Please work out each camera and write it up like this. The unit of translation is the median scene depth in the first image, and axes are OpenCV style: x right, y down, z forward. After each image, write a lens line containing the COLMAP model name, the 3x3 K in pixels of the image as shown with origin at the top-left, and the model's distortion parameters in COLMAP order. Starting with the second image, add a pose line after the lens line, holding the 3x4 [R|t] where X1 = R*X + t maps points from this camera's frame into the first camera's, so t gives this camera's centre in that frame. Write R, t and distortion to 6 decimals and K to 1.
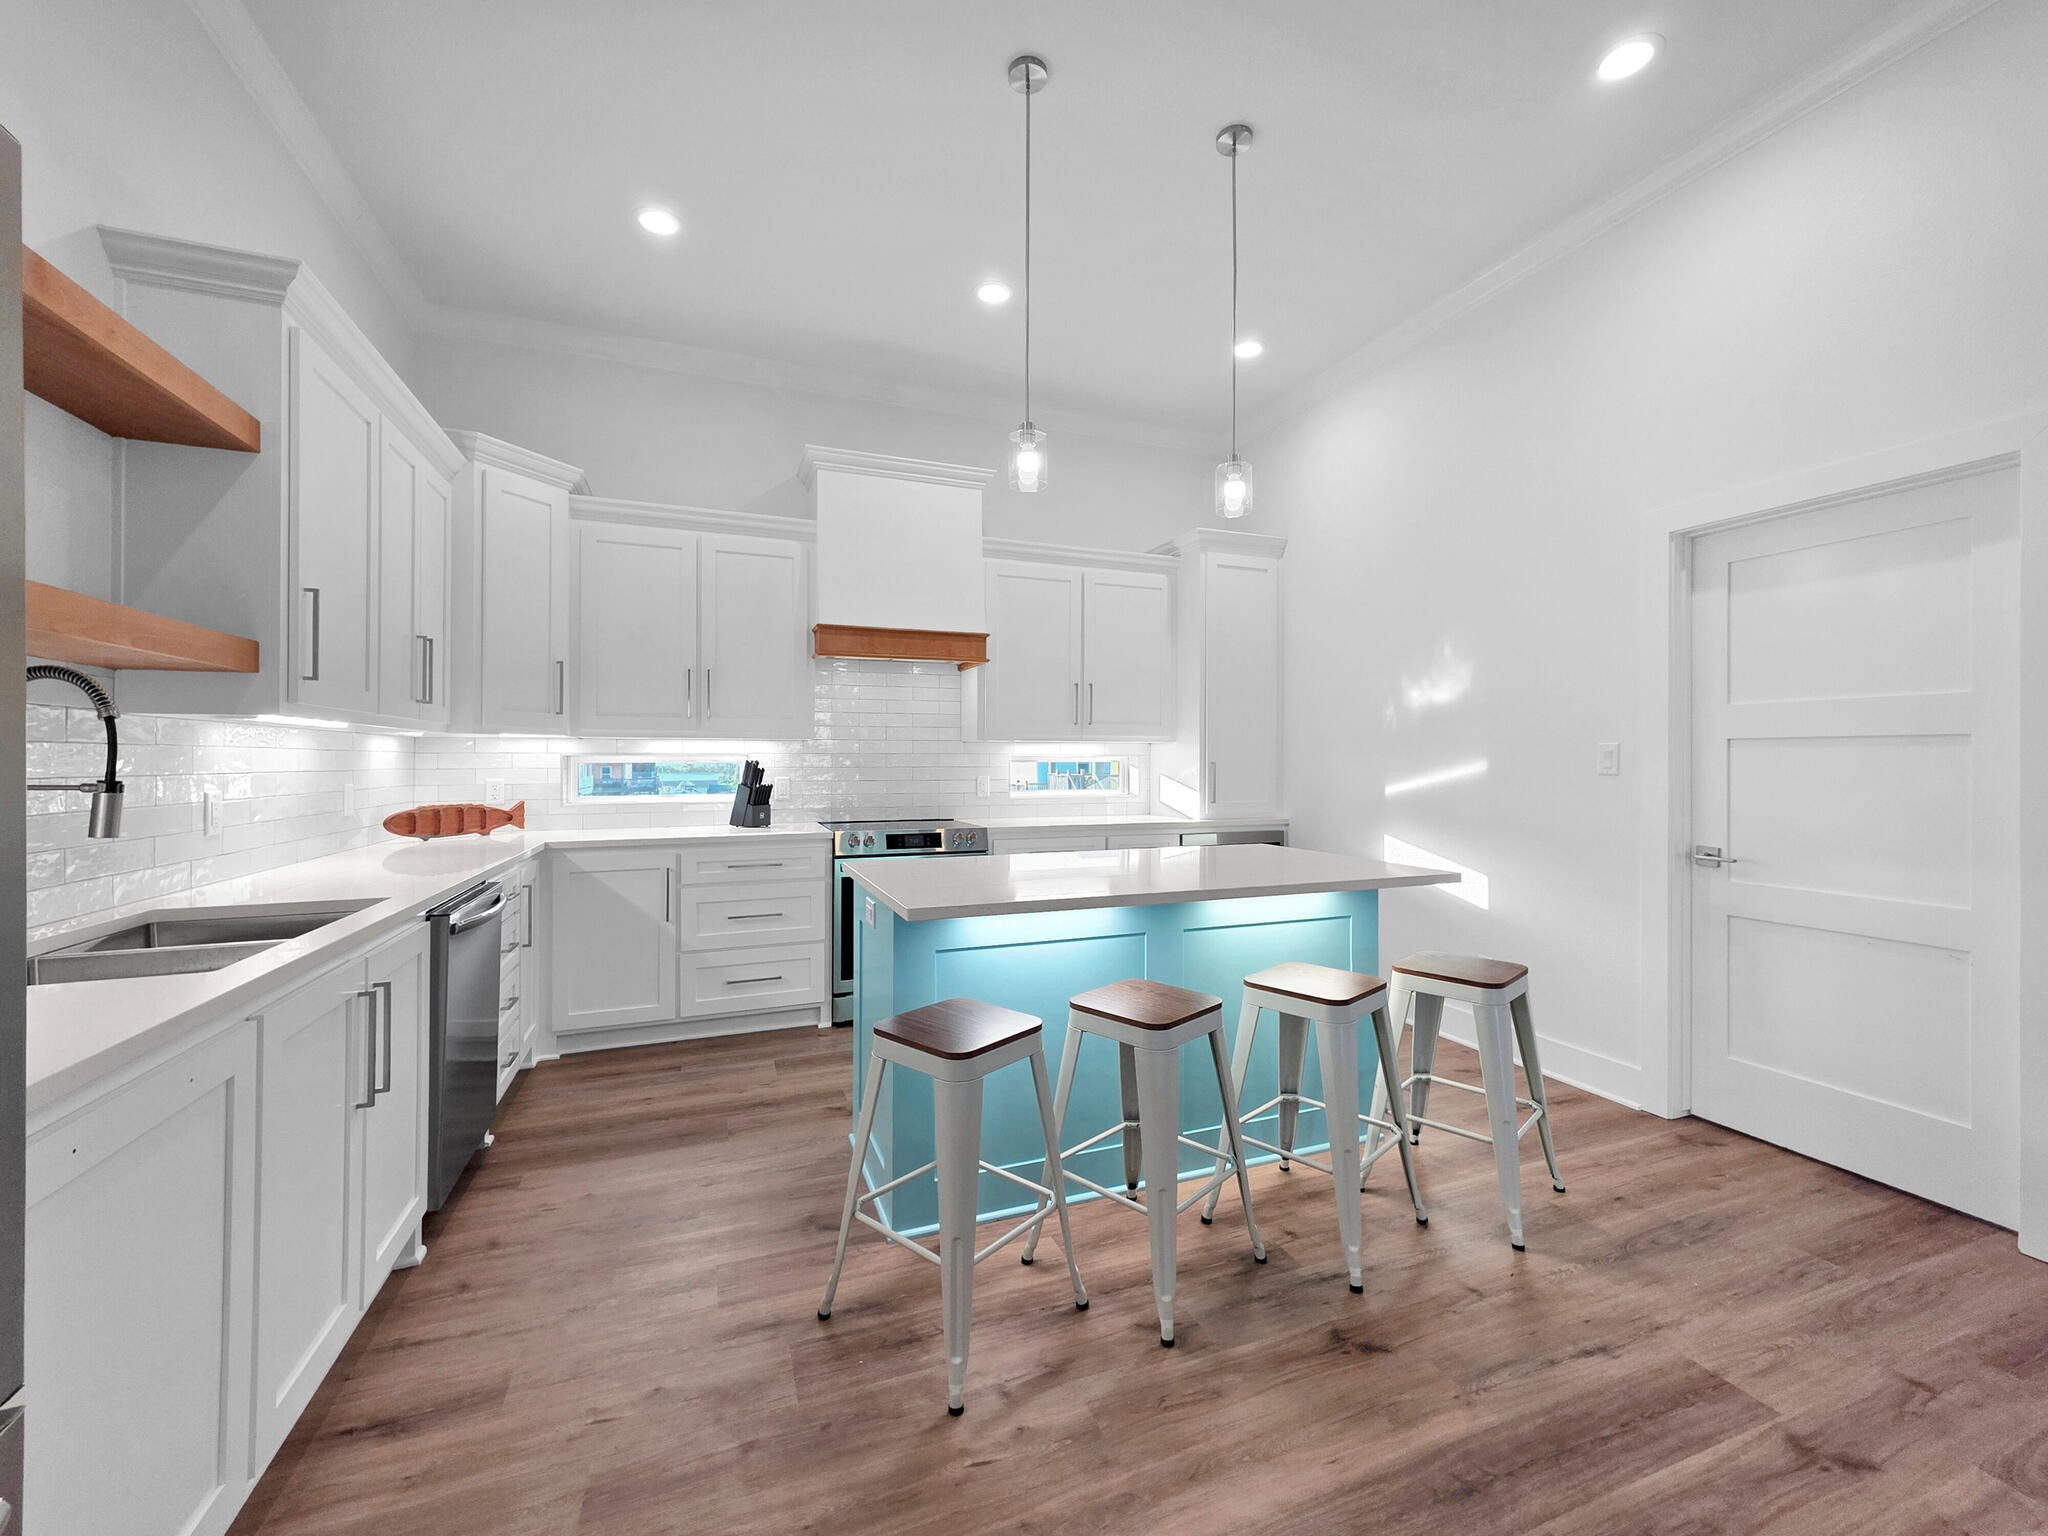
lens RADIAL K [[834.3, 0, 1023.7], [0, 834.3, 760.9], [0, 0, 1]] dist [0.000488, 0.000426]
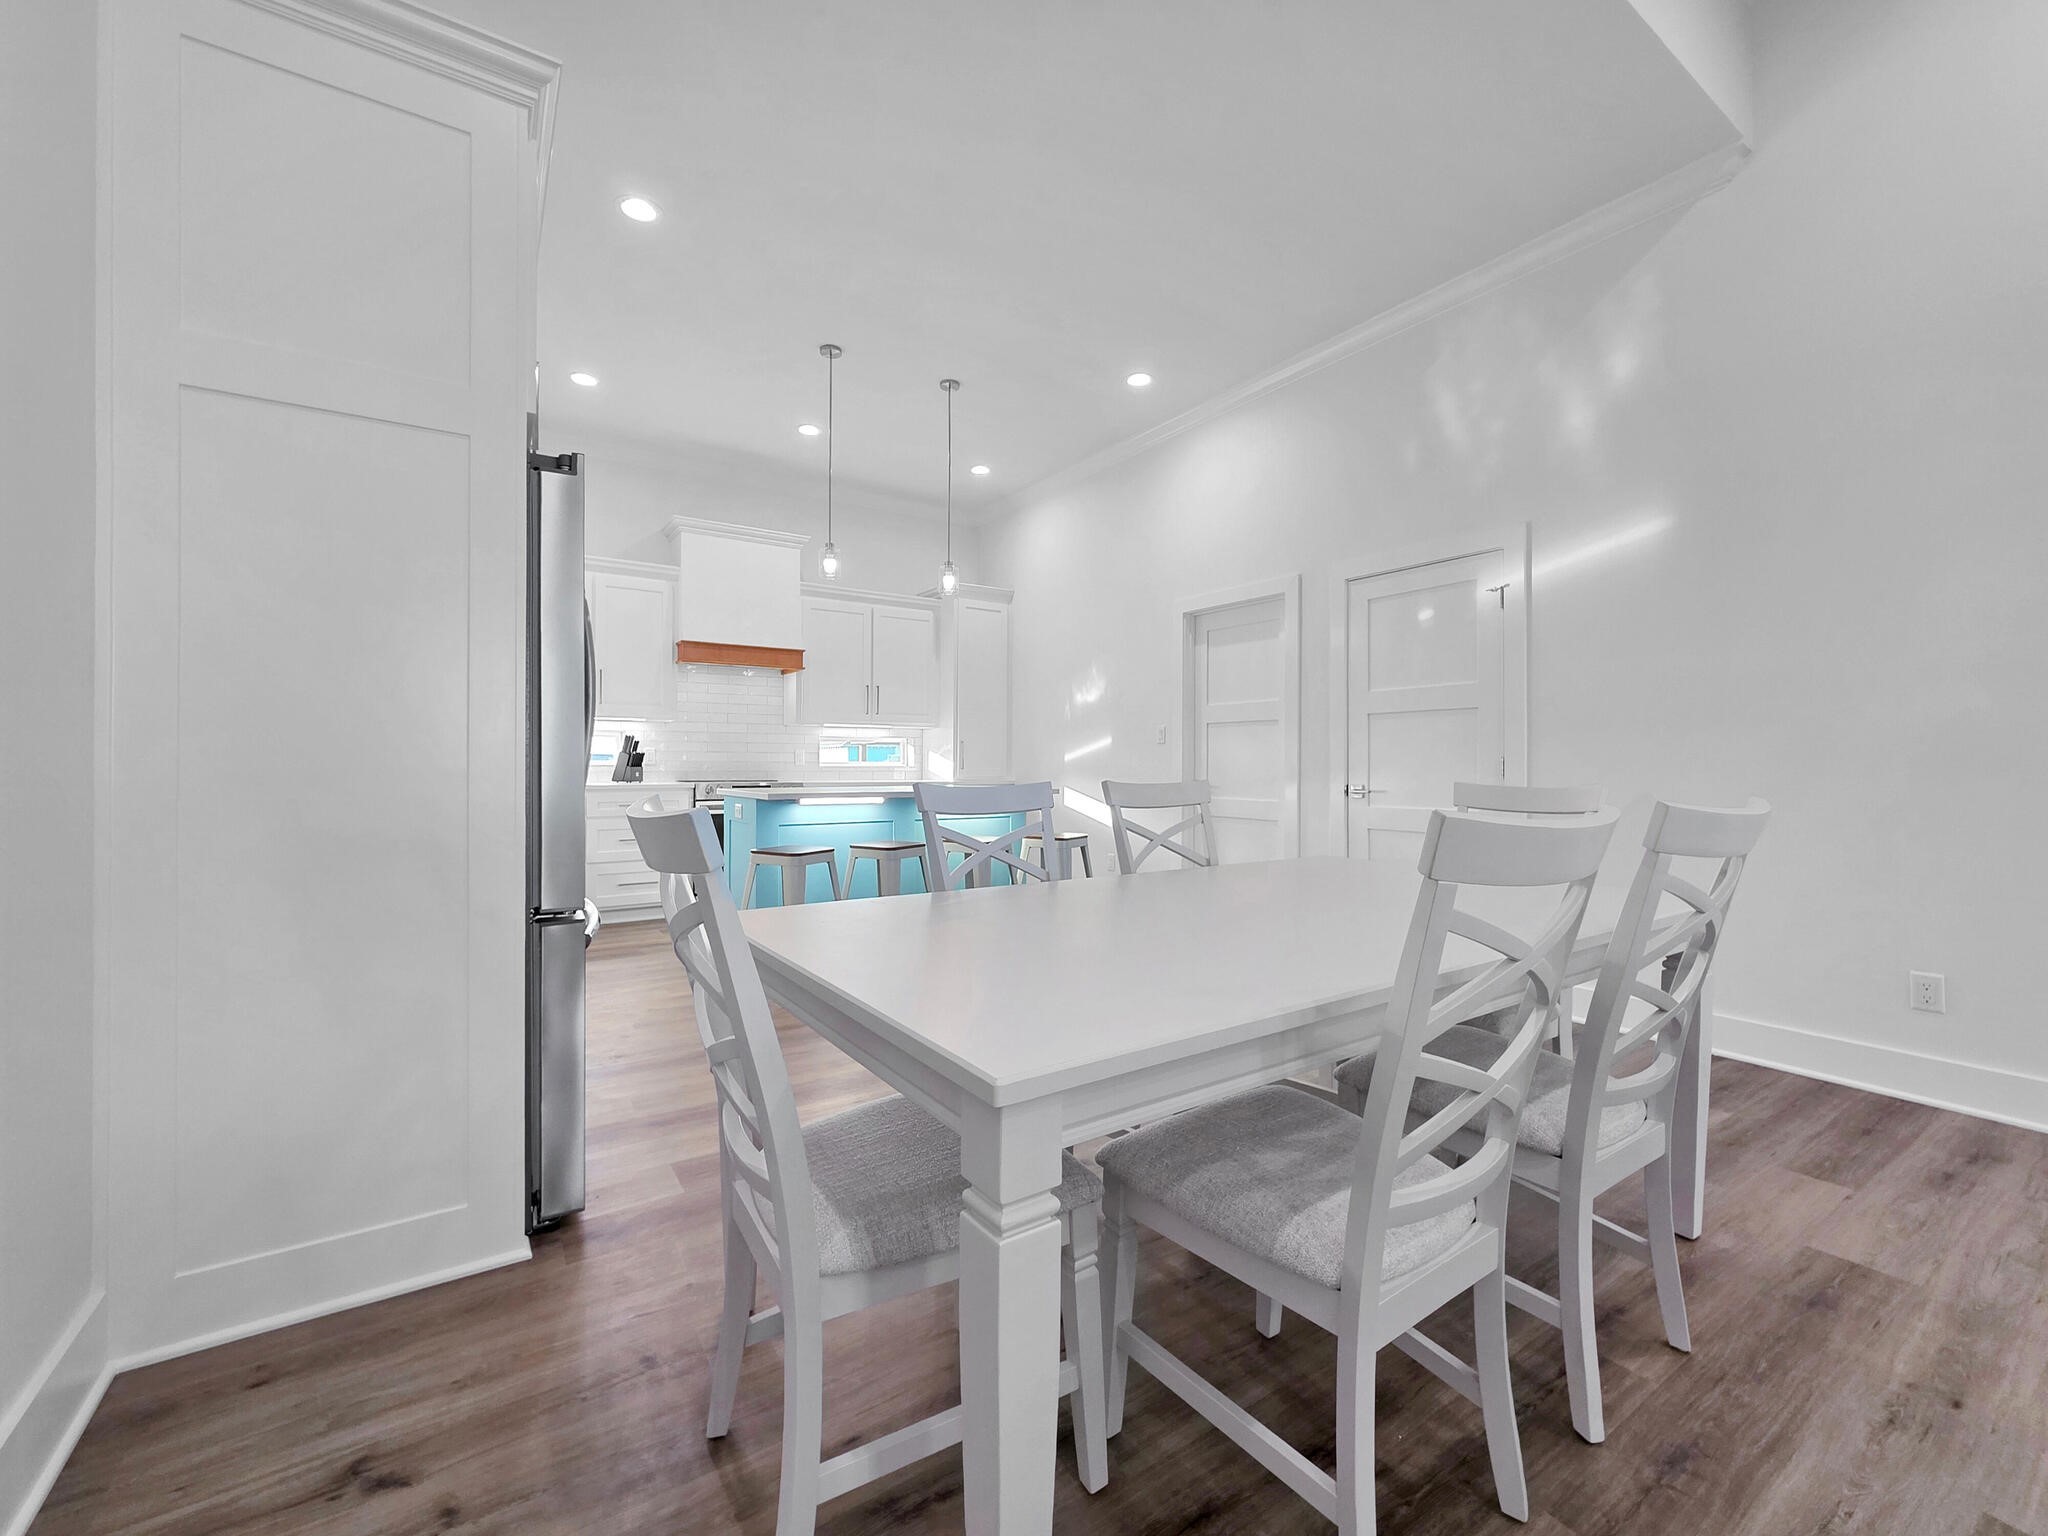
lens RADIAL K [[846.9, 0, 1032.7], [0, 846.9, 756.7], [0, 0, 1]] dist [0.000382, 0.000137]
pose [[0.973333, 0.003362, 0.229371, 0.008009], [-0.002113, 0.999982, -0.005691, 0.045324], [-0.229386, 0.005054, 0.973323, -0.578206]]
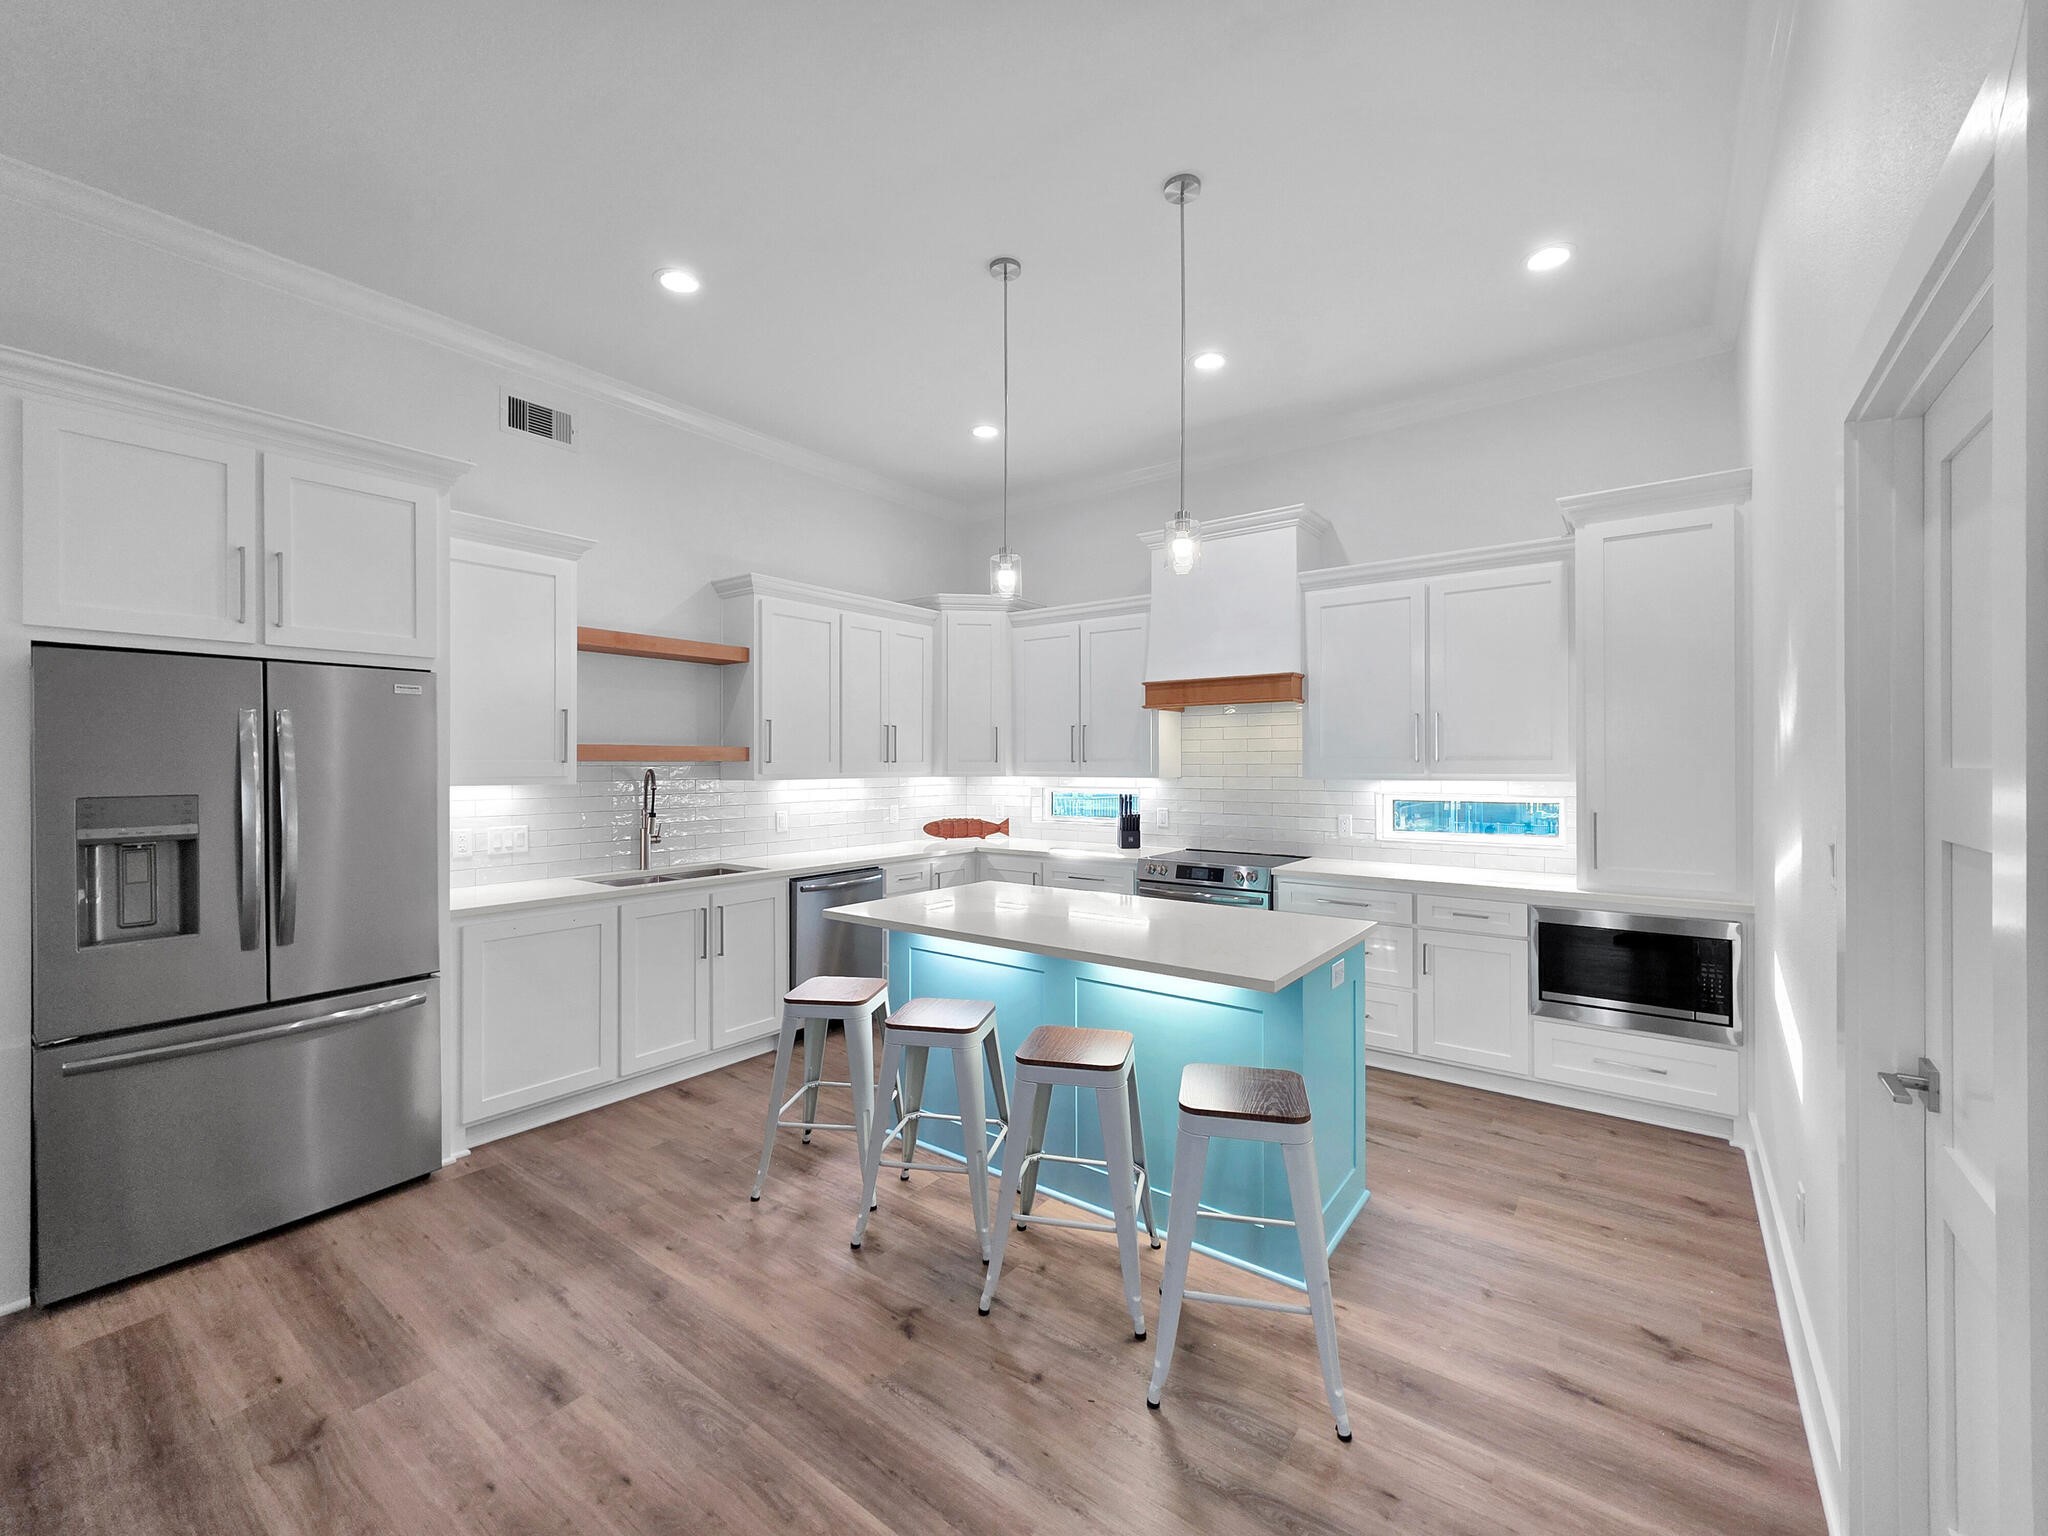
lens RADIAL K [[834.3, 0, 1023.7], [0, 834.3, 760.9], [0, 0, 1]] dist [0.000488, 0.000426]
pose [[0.530876, -0.003846, -0.847441, 0.689493], [0.002408, 0.999993, -0.003030, -0.049791], [0.847446, -0.000432, 0.530881, 0.226984]]
